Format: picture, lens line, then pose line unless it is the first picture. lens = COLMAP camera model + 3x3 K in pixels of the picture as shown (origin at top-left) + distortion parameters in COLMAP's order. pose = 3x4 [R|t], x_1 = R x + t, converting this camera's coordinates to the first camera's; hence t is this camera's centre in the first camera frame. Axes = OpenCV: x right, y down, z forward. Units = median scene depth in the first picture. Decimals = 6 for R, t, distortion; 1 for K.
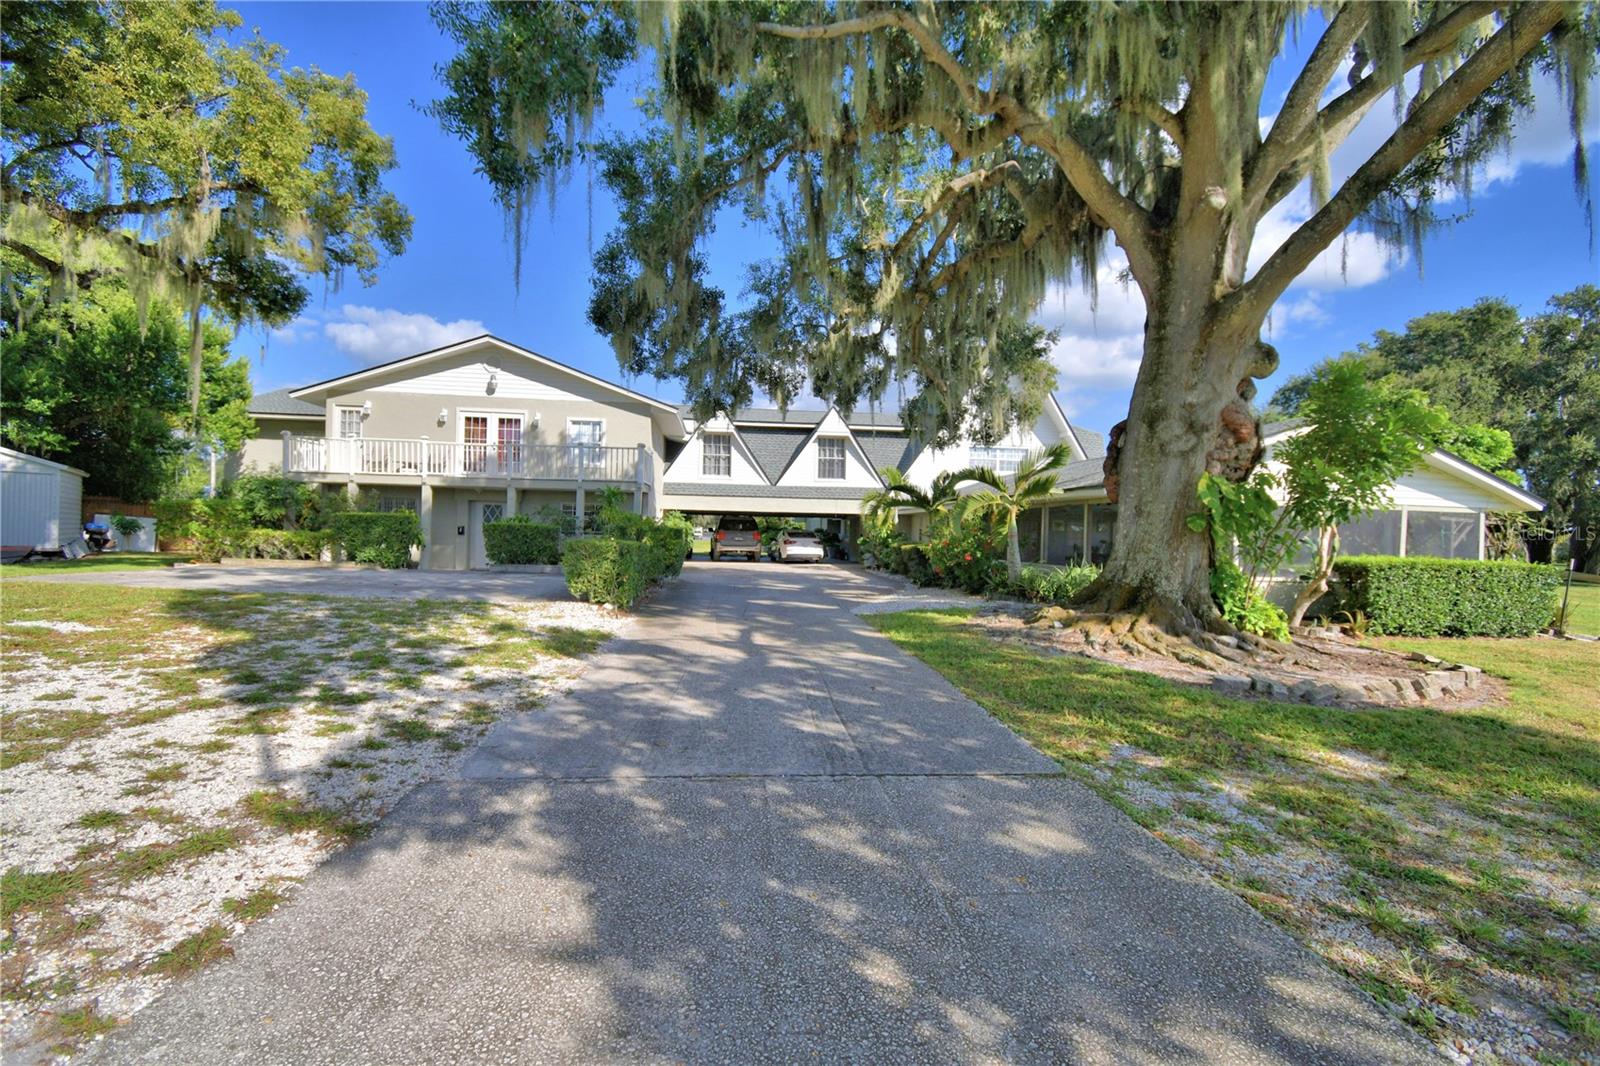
lens RADIAL K [[674.7, 0, 801.6], [0, 674.7, 515.0], [0, 0, 1]] dist [0.017721, -0.020554]
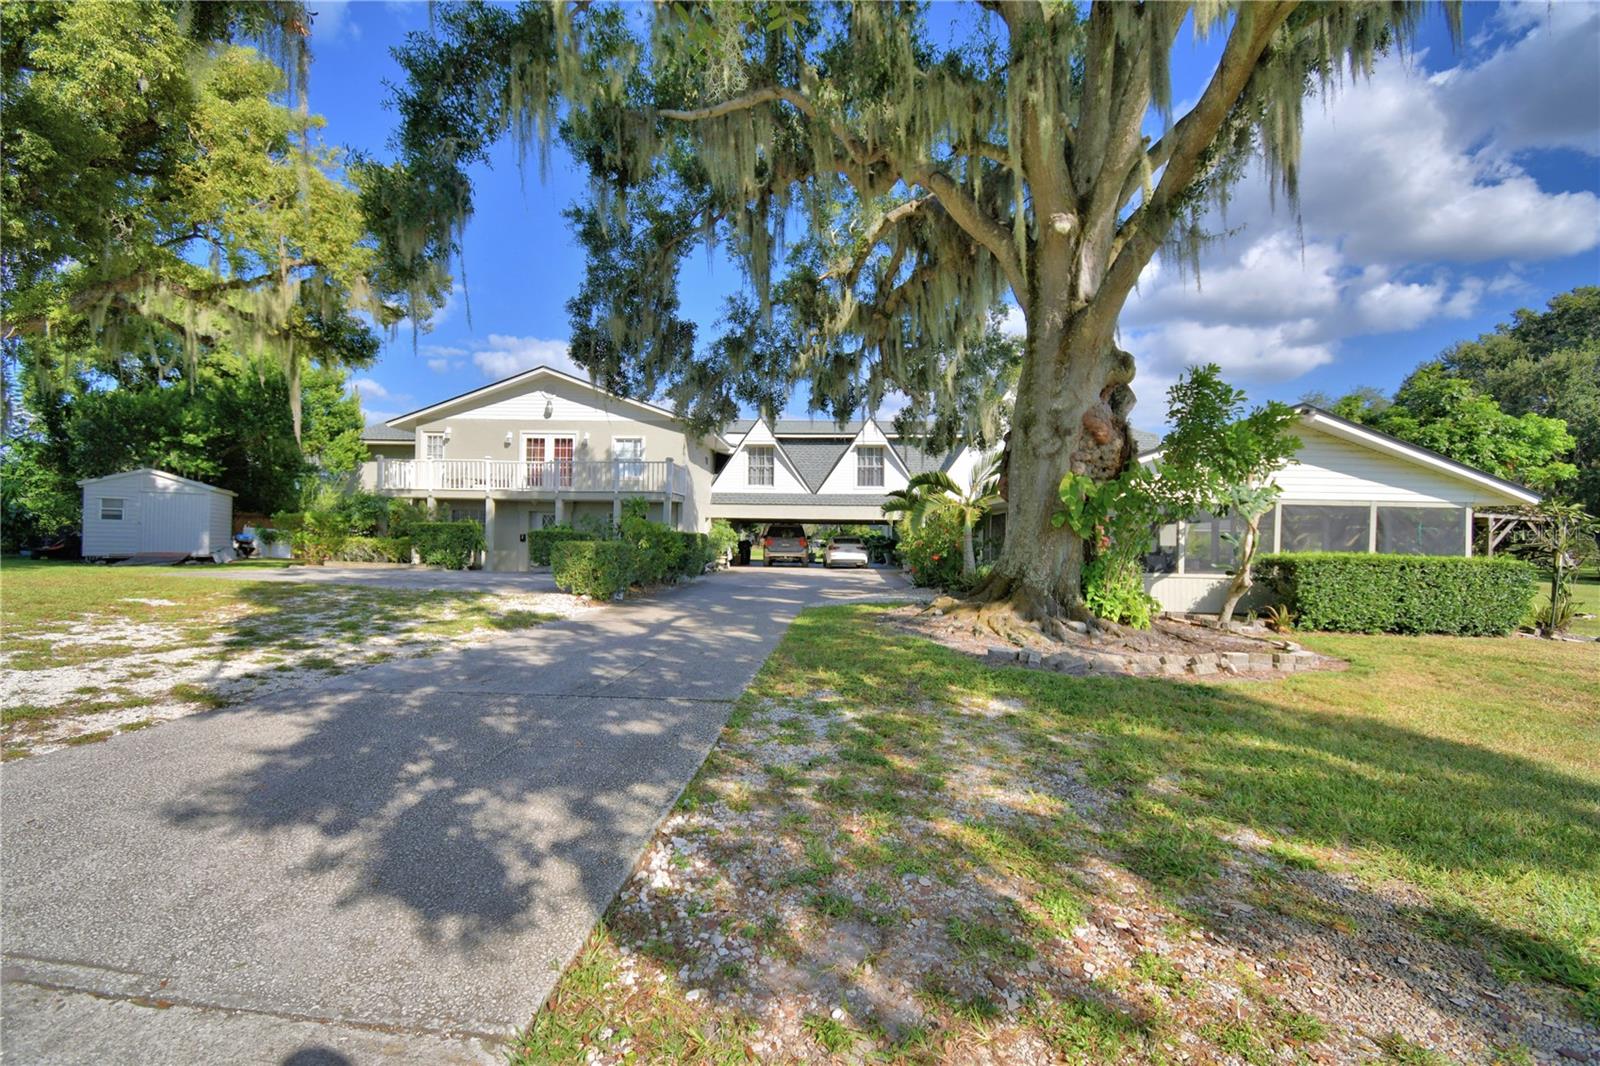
lens RADIAL K [[674.7, 0, 801.6], [0, 674.7, 515.0], [0, 0, 1]] dist [0.017721, -0.020554]
pose [[0.988385, -0.013136, -0.151401, 0.218459], [0.010950, 0.999824, -0.015265, 0.011402], [0.151575, 0.013430, 0.988355, -0.090684]]
